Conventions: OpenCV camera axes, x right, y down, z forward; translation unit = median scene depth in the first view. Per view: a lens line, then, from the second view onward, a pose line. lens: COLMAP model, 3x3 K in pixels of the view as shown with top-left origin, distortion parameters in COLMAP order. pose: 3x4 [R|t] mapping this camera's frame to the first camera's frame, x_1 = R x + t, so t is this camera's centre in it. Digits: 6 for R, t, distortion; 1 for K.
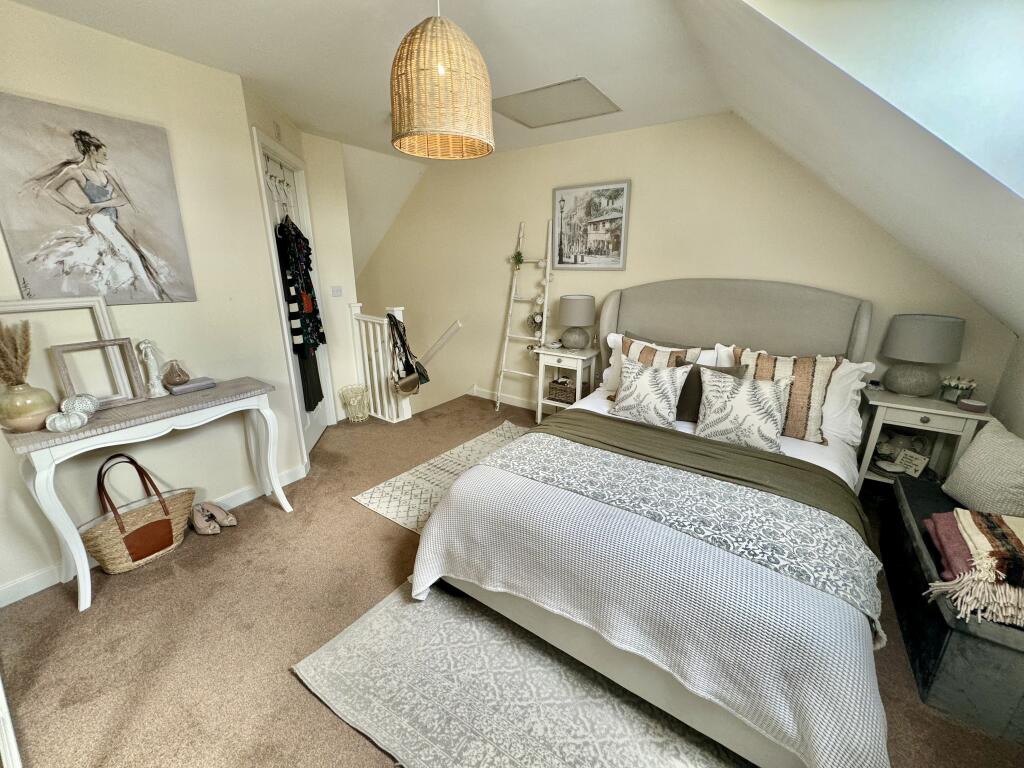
lens RADIAL K [[406.8, 0, 512.7], [0, 406.8, 384.9], [0, 0, 1]] dist [-0.001474, 0.000186]
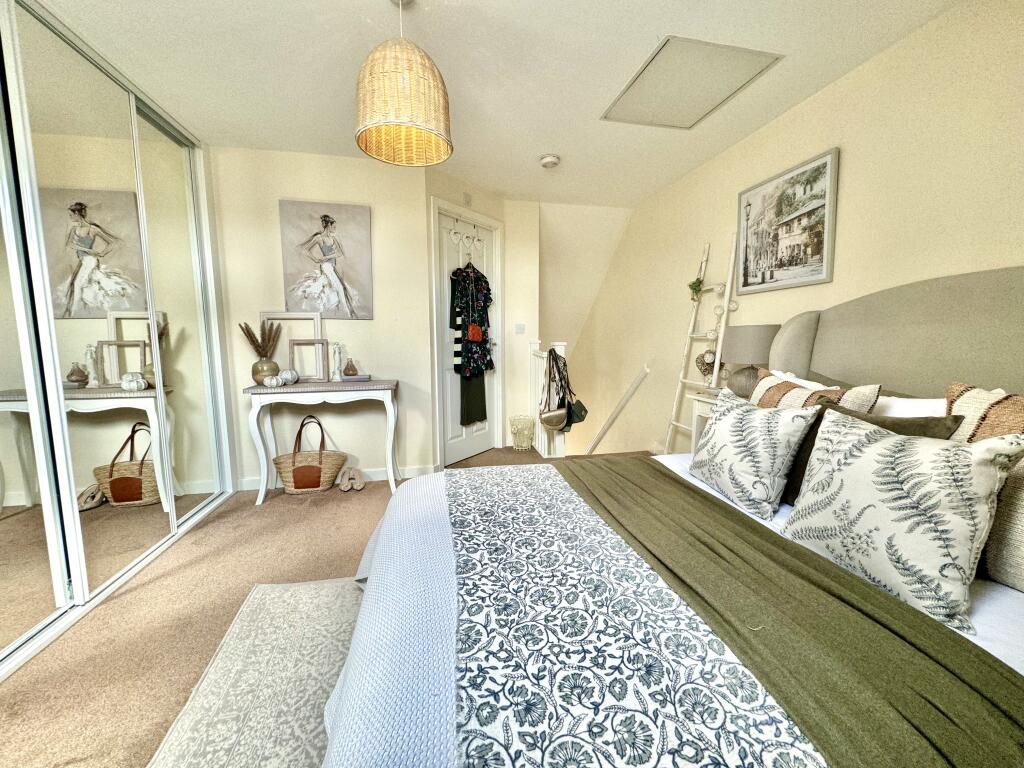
lens RADIAL K [[406.8, 0, 510.4], [0, 406.8, 384.2], [0, 0, 1]] dist [-0.001474, 0.000186]
pose [[0.722657, 0.072370, -0.687408, 0.372358], [-0.194069, 0.975744, -0.101295, 0.041697], [0.663403, 0.206606, 0.719173, 0.238609]]
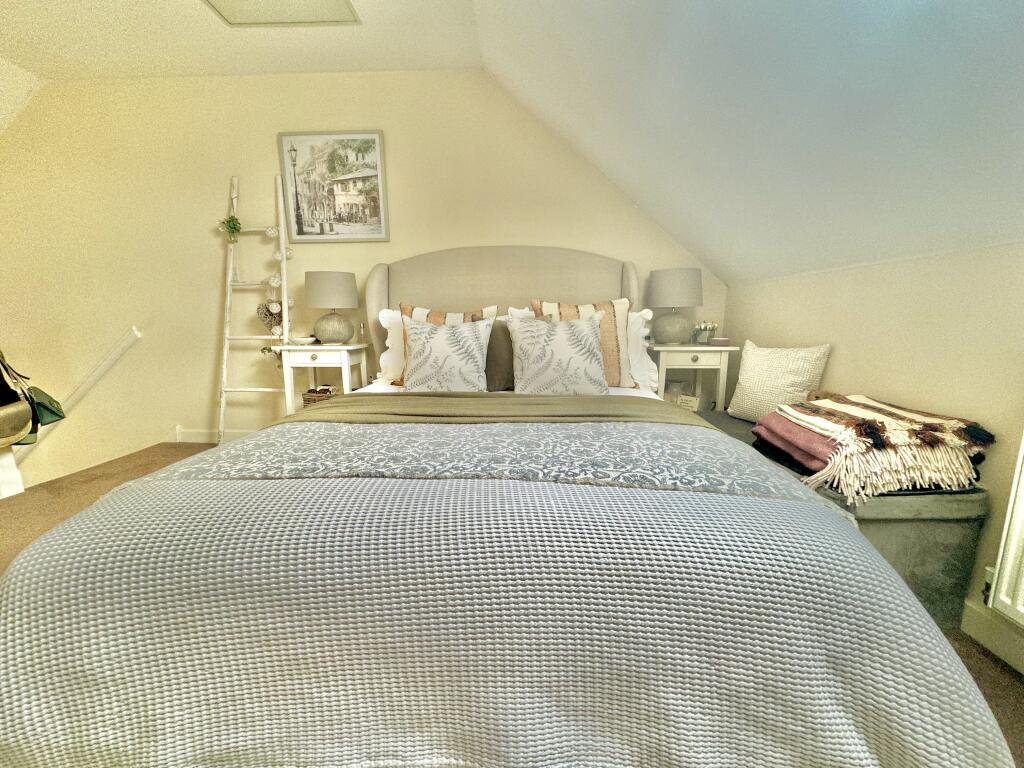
lens RADIAL K [[406.8, 0, 513.1], [0, 406.8, 384.2], [0, 0, 1]] dist [-0.001474, 0.000186]
pose [[0.841183, -0.090798, 0.533073, 0.025777], [0.162104, 0.982806, -0.088397, 0.113572], [-0.515881, 0.160772, 0.841439, 0.240399]]
